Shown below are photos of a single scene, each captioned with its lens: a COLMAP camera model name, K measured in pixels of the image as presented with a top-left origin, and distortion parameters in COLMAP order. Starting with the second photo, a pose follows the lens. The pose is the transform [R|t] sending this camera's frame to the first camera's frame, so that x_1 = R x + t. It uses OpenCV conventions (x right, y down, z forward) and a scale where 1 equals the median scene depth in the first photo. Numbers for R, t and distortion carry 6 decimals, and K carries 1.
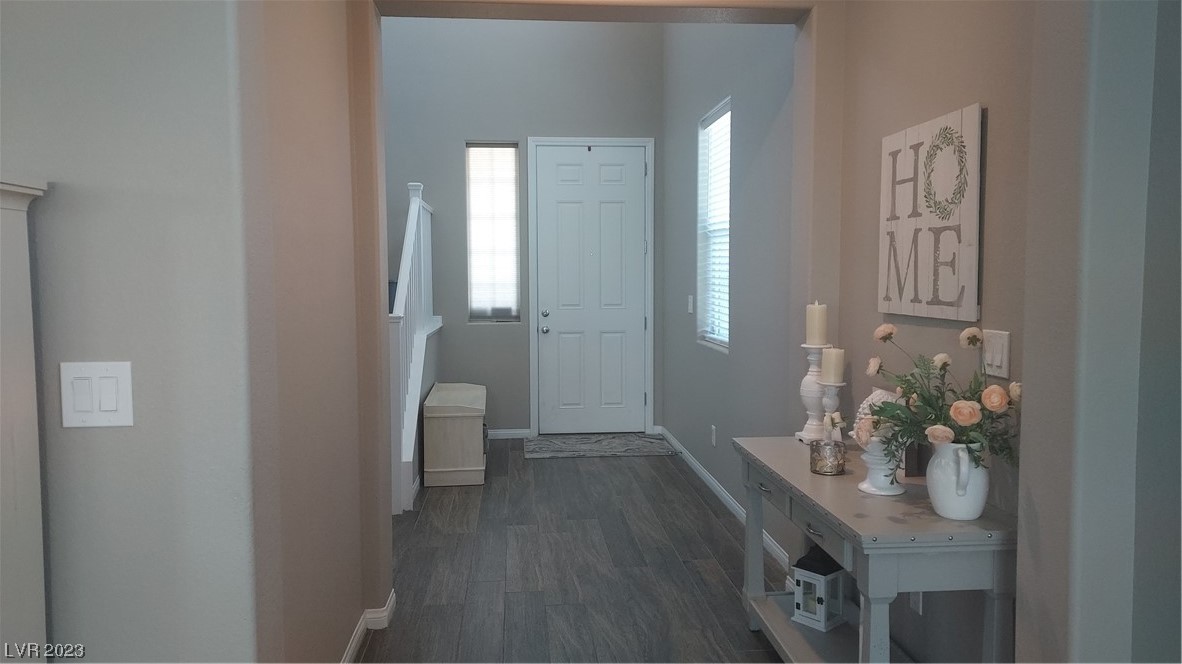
lens RADIAL K [[866.3, 0, 591.0], [0, 866.3, 332.0], [0, 0, 1]] dist [0.067439, -0.000762]
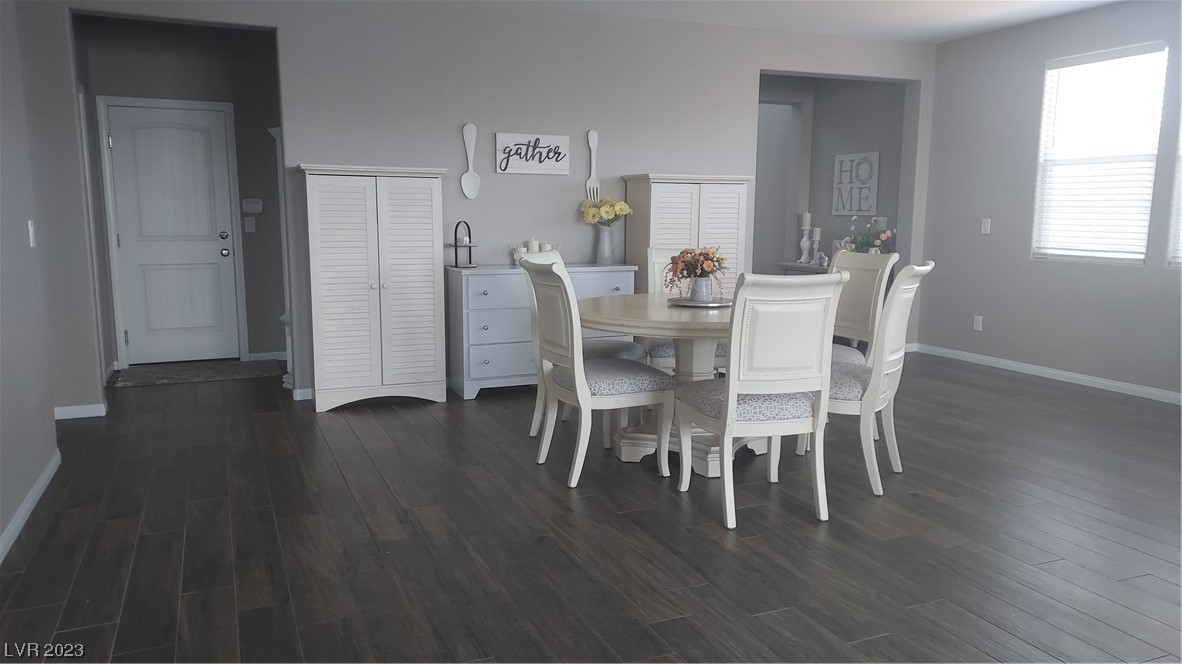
lens RADIAL K [[821.4, 0, 591.6], [0, 821.4, 360.3], [0, 0, 1]] dist [0.064641, -0.000949]
pose [[0.944189, -0.051137, 0.325410, -1.225723], [0.012936, 0.992871, 0.118491, 0.109885], [-0.329150, -0.107668, 0.938119, -1.265606]]
